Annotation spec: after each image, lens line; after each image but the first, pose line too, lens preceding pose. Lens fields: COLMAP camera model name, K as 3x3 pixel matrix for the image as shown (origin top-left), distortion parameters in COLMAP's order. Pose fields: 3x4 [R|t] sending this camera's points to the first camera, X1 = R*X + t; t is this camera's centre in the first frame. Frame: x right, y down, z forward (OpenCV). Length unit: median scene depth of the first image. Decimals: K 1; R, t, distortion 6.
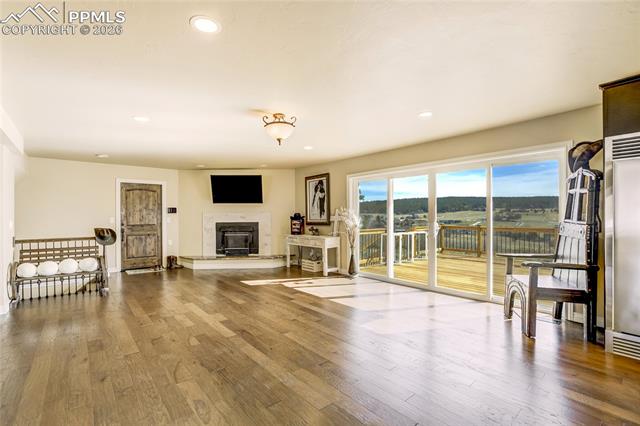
lens RADIAL K [[297.4, 0, 313.6], [0, 297.4, 207.7], [0, 0, 1]] dist [-0.035387, 0.014387]
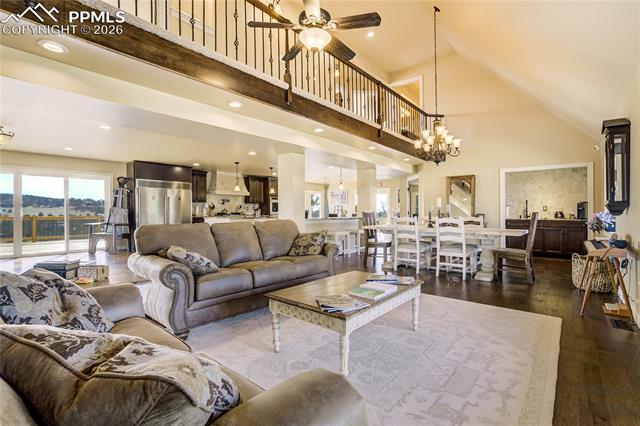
lens RADIAL K [[297.4, 0, 323.3], [0, 297.4, 212.6], [0, 0, 1]] dist [-0.035387, 0.014387]
pose [[-0.183535, -0.003198, 0.983008, -0.857362], [-0.025456, 0.999675, -0.001501, 0.020184], [-0.982684, -0.025299, -0.183557, -0.097181]]
